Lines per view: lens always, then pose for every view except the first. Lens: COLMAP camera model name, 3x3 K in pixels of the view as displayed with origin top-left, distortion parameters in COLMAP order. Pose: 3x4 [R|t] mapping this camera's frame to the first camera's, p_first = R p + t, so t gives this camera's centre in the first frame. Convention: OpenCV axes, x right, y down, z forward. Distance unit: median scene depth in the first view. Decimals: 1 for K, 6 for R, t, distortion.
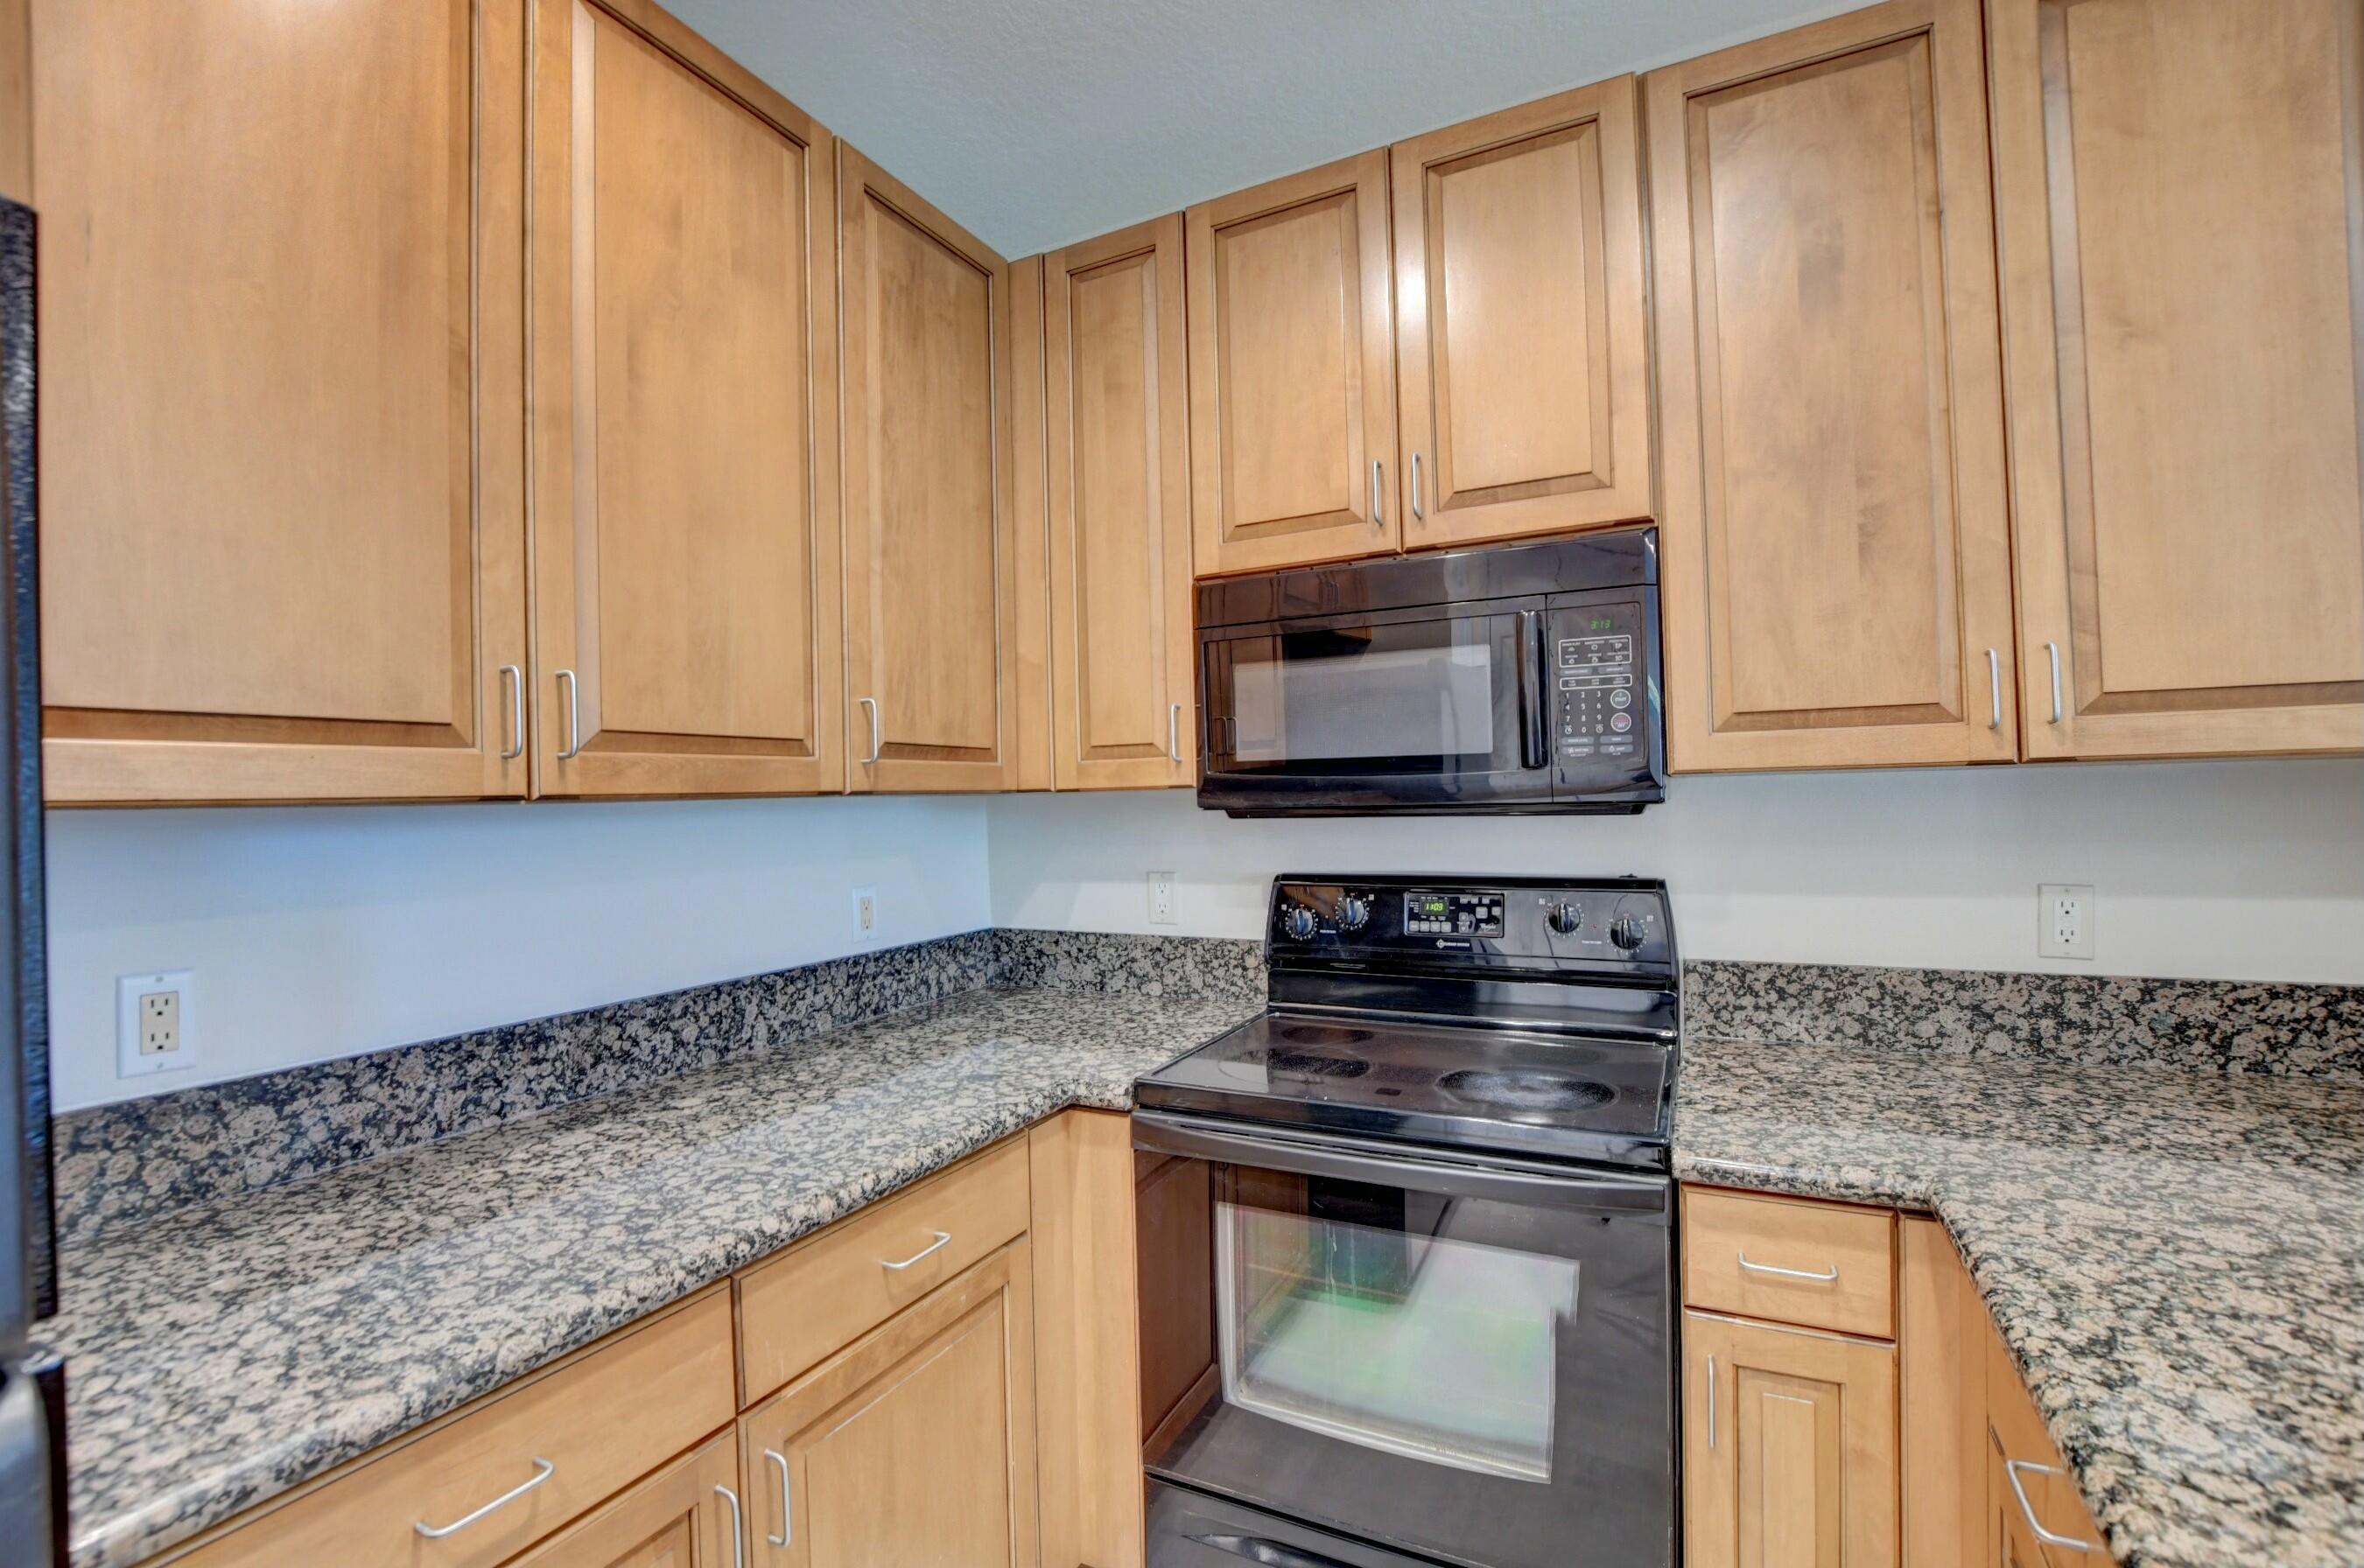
lens RADIAL K [[1040.8, 0, 1172.2], [0, 1040.8, 789.5], [0, 0, 1]] dist [-0.030247, 0.002733]
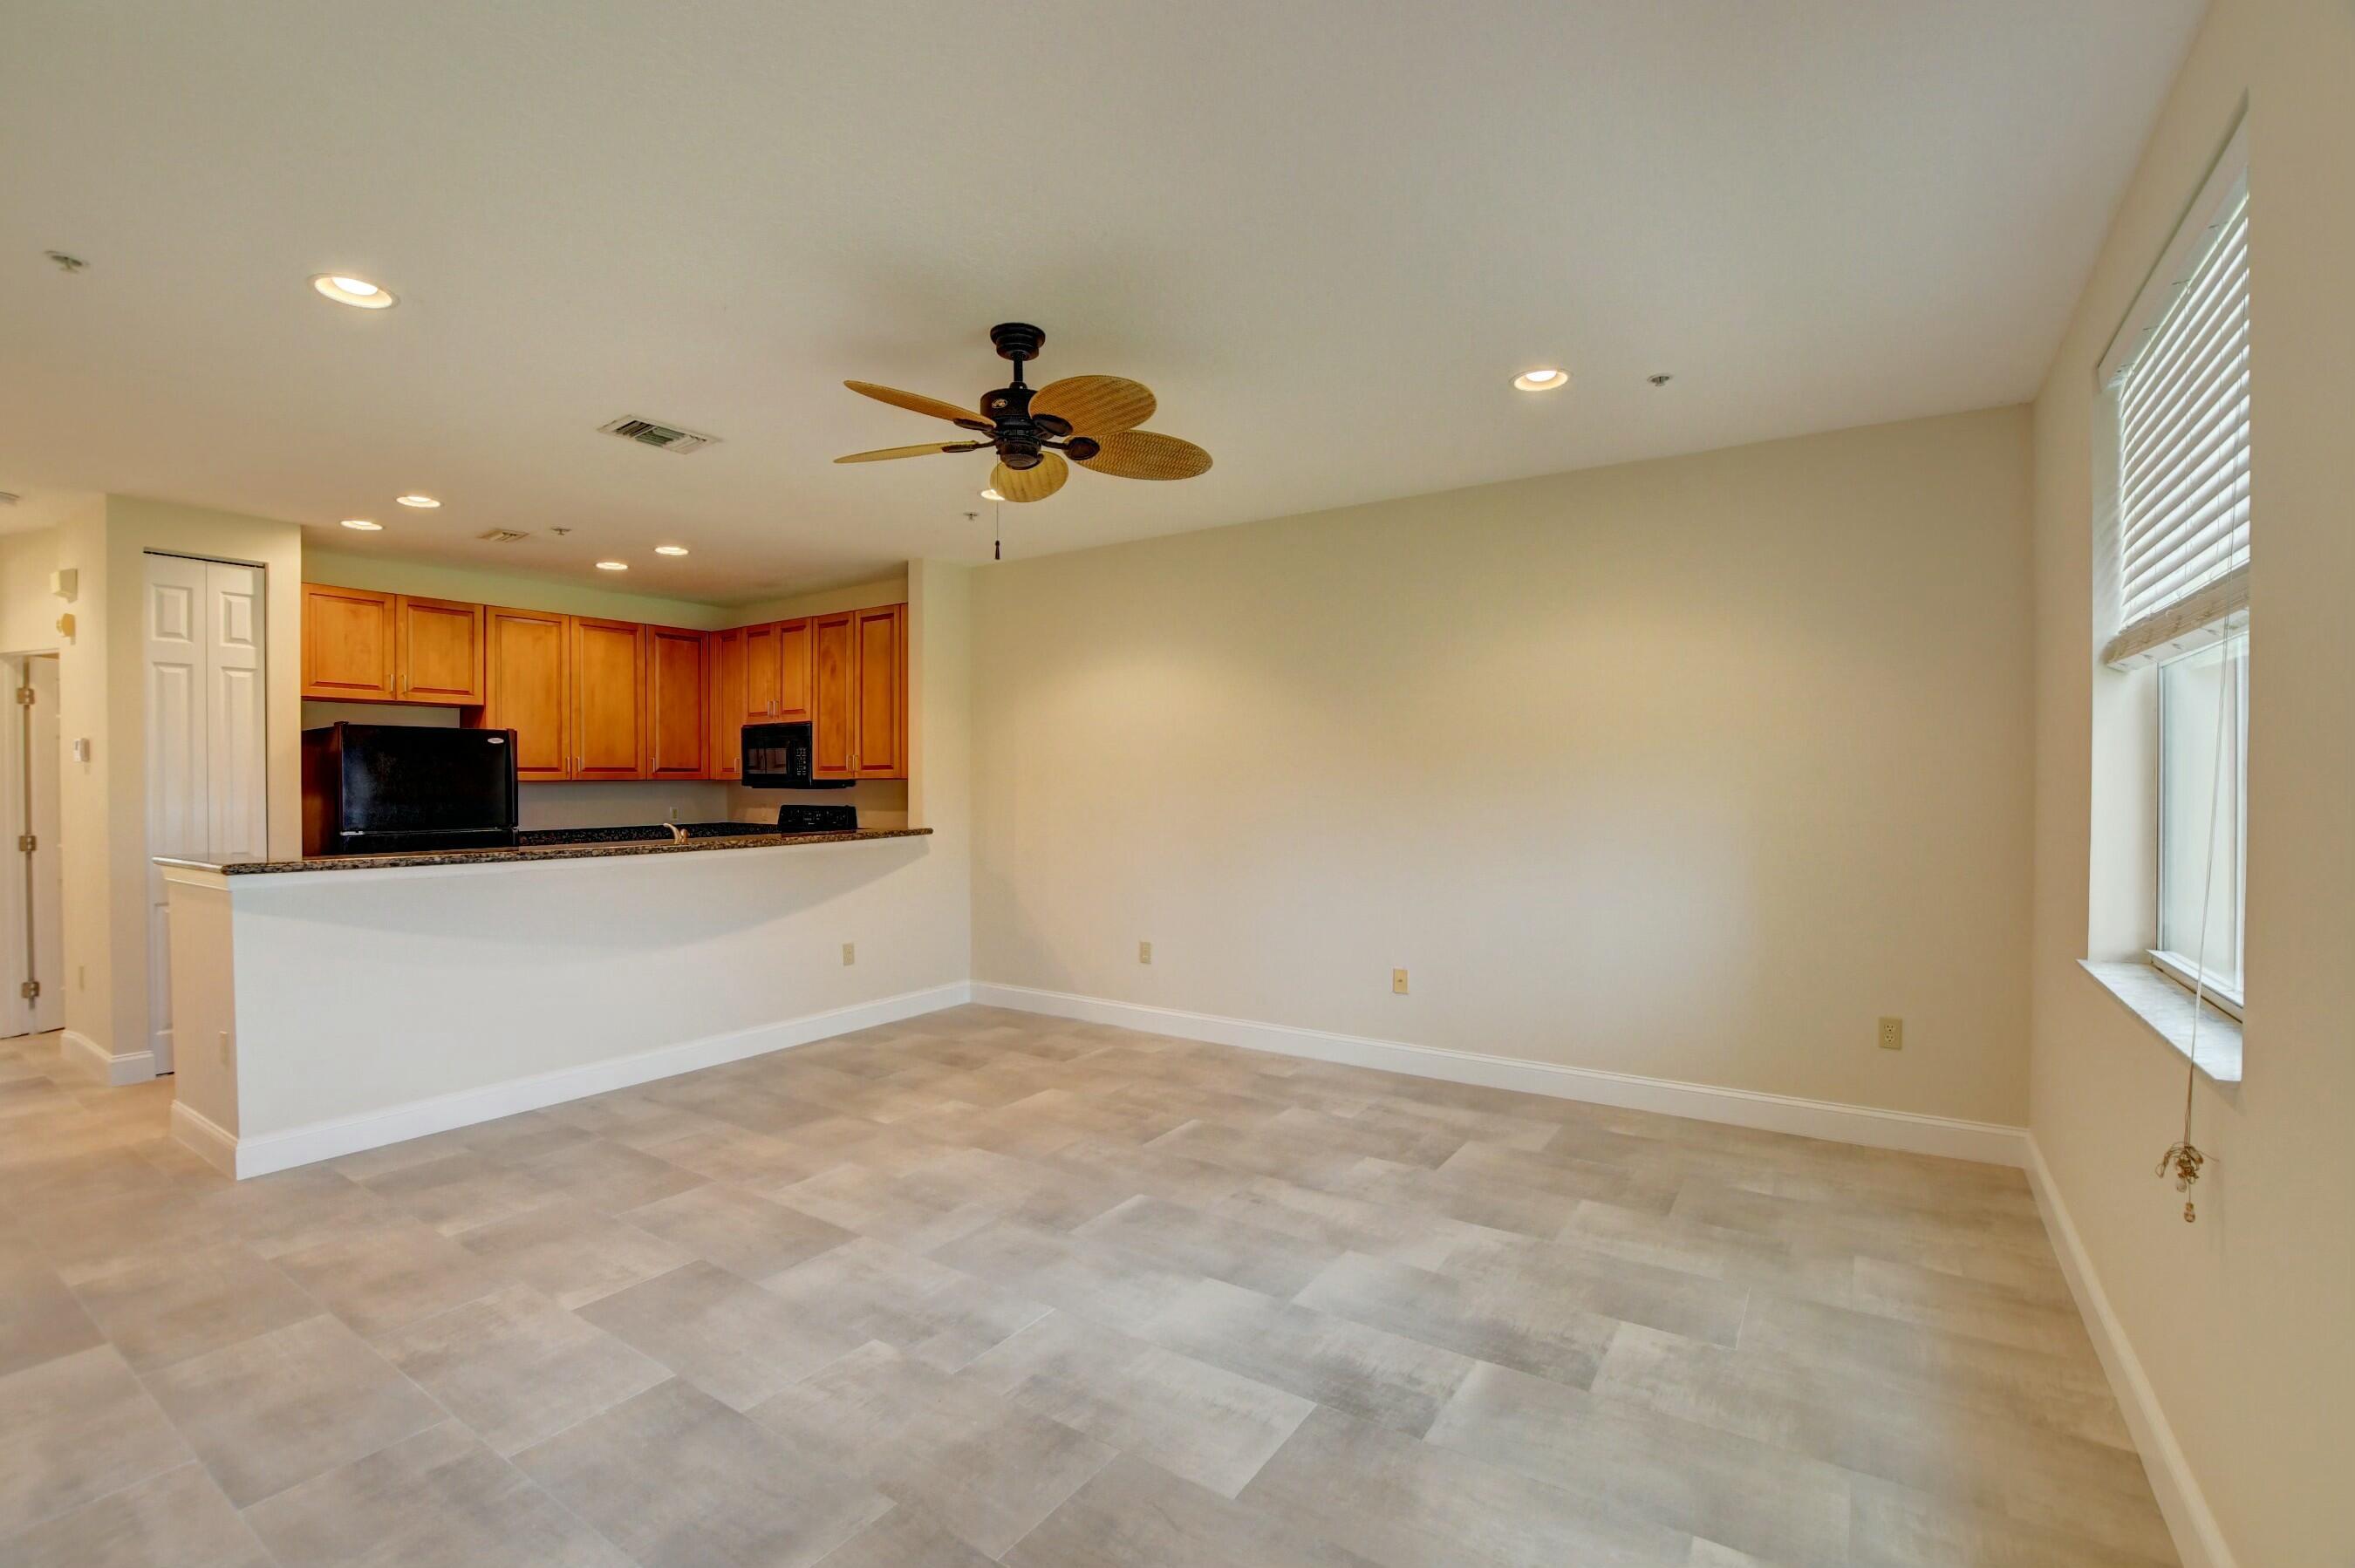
lens RADIAL K [[1036.9, 0, 1167.7], [0, 1036.9, 789.5], [0, 0, 1]] dist [-0.030247, 0.002733]
pose [[0.992770, 0.021121, -0.118158, 2.403309], [-0.018809, 0.999610, 0.020642, -0.090041], [0.118548, -0.018271, 0.992780, -3.067347]]
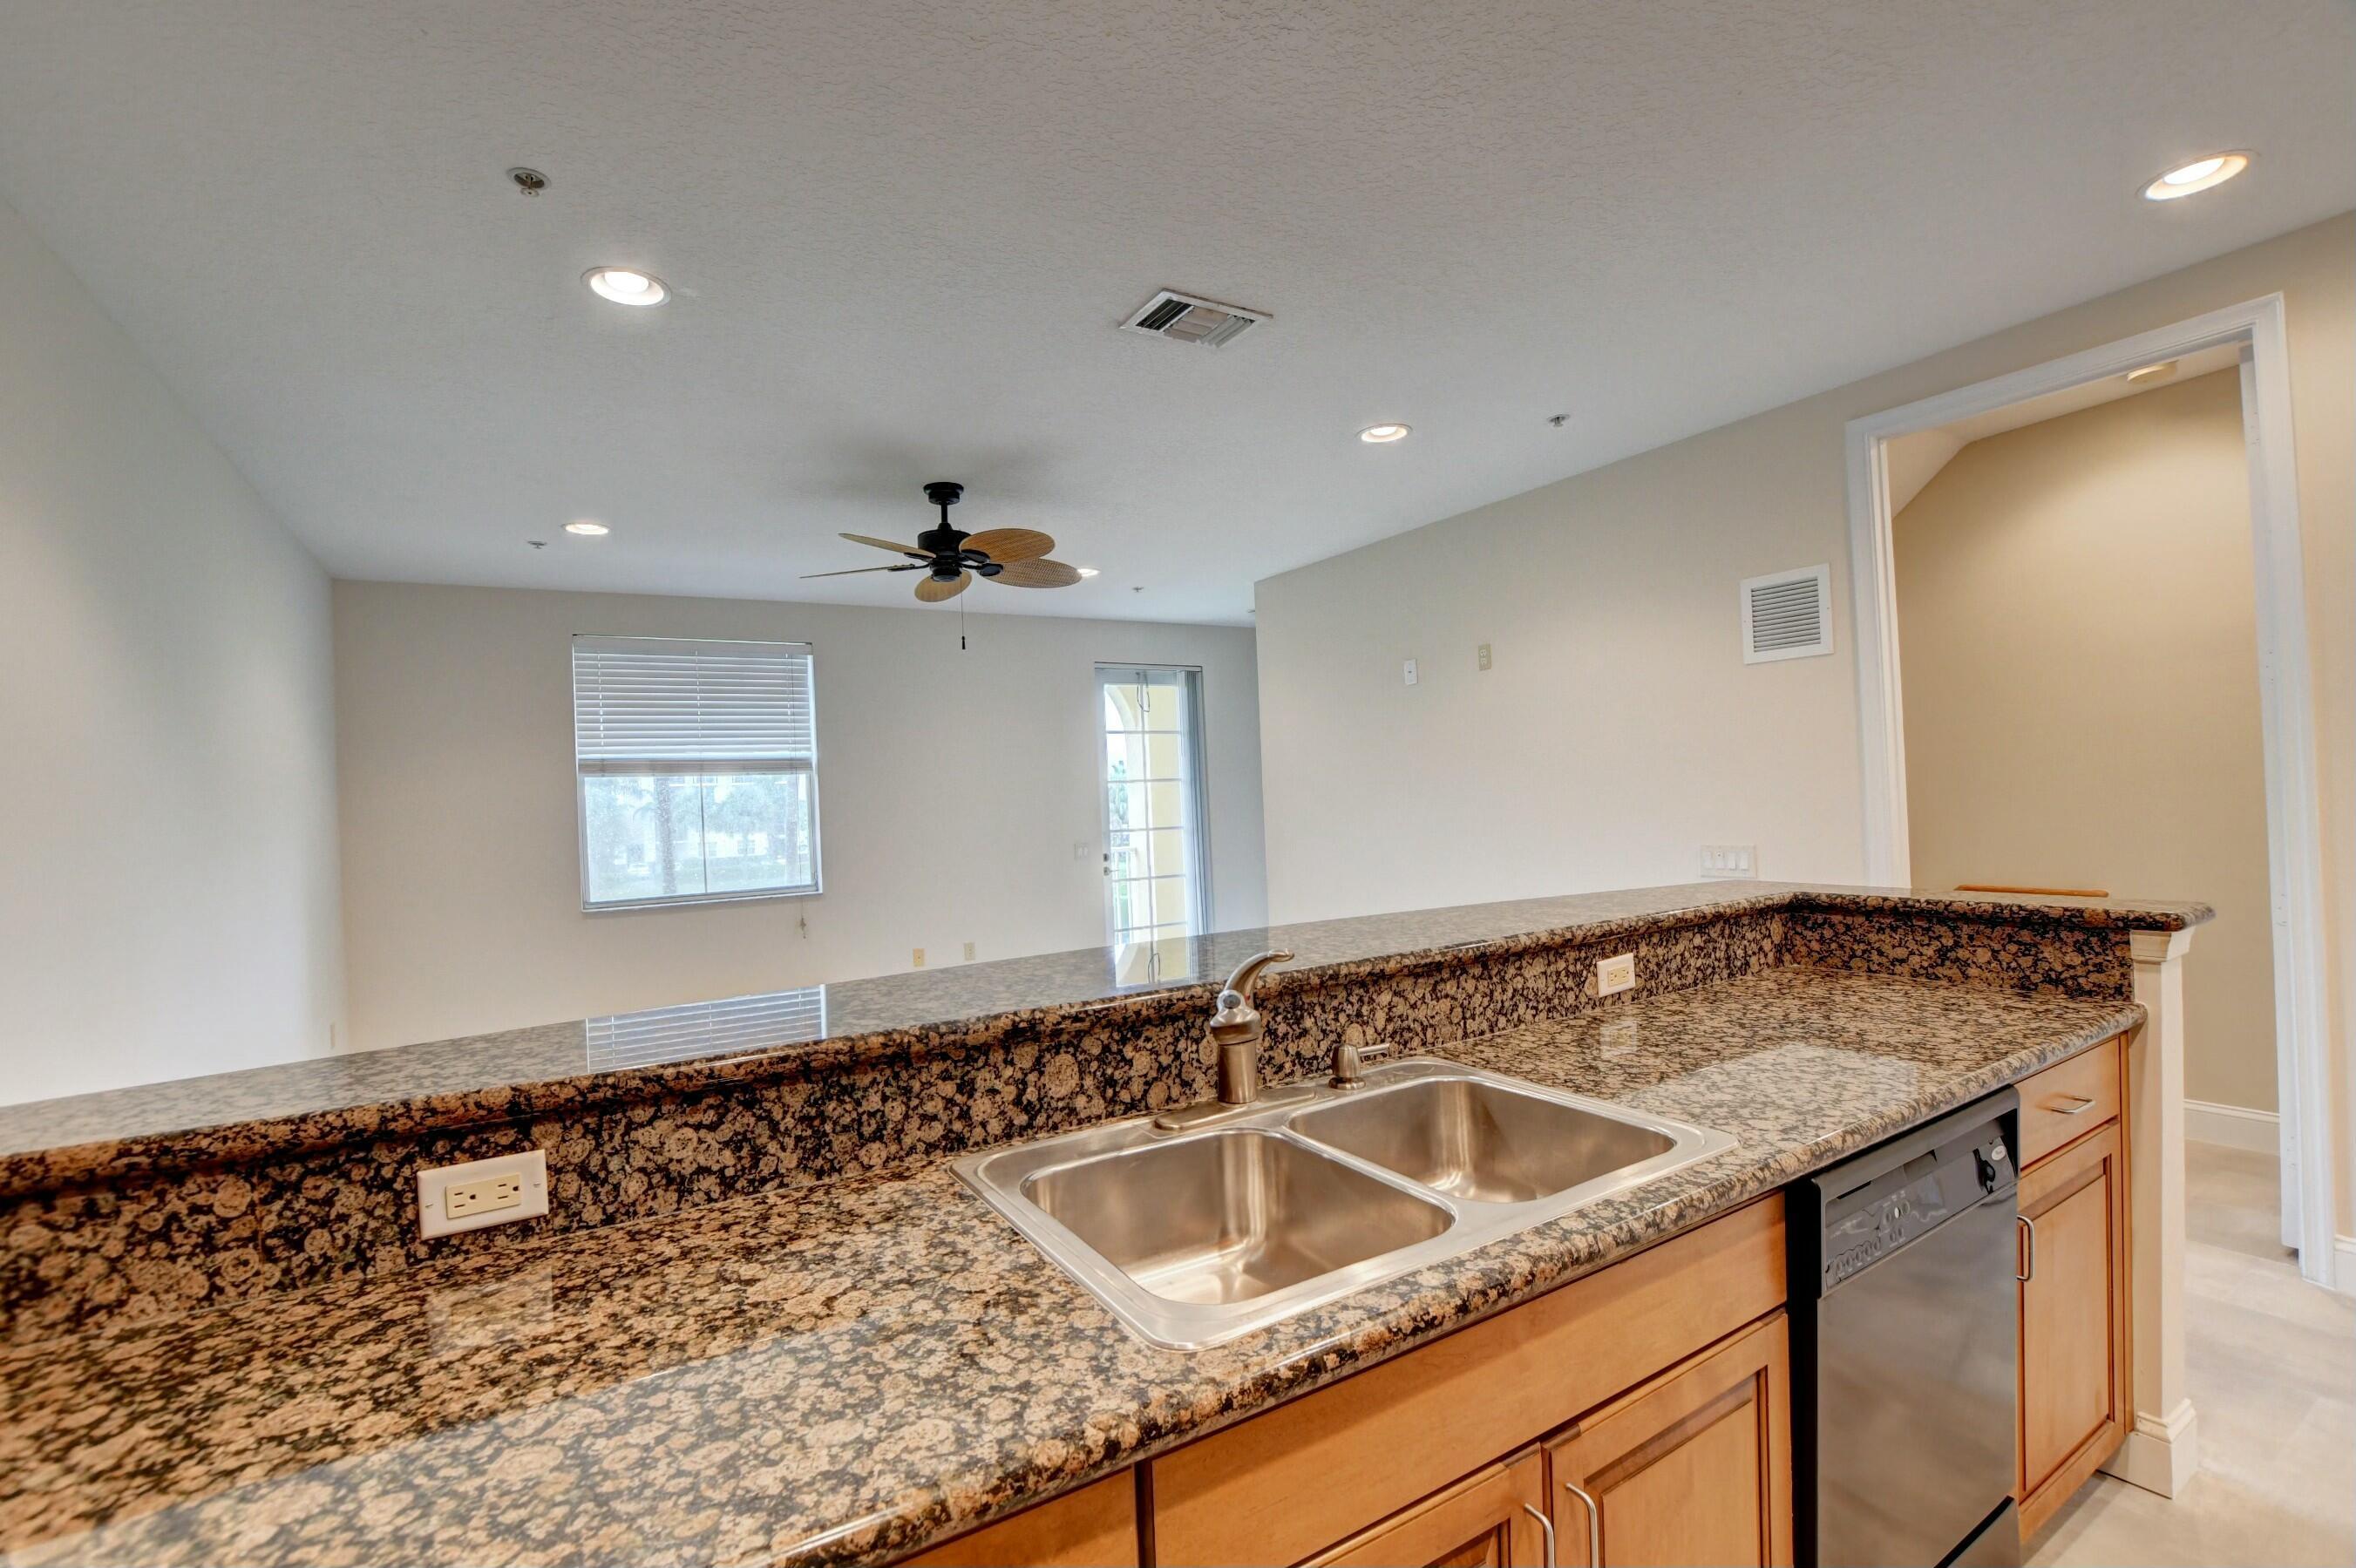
lens RADIAL K [[1034.7, 0, 1170.9], [0, 1034.7, 792.2], [0, 0, 1]] dist [-0.032441, 0.003658]
pose [[-0.852396, 0.063521, 0.519024, 0.073812], [0.056850, 0.997968, -0.028771, 0.001334], [-0.519797, 0.004983, -0.854275, 0.759068]]
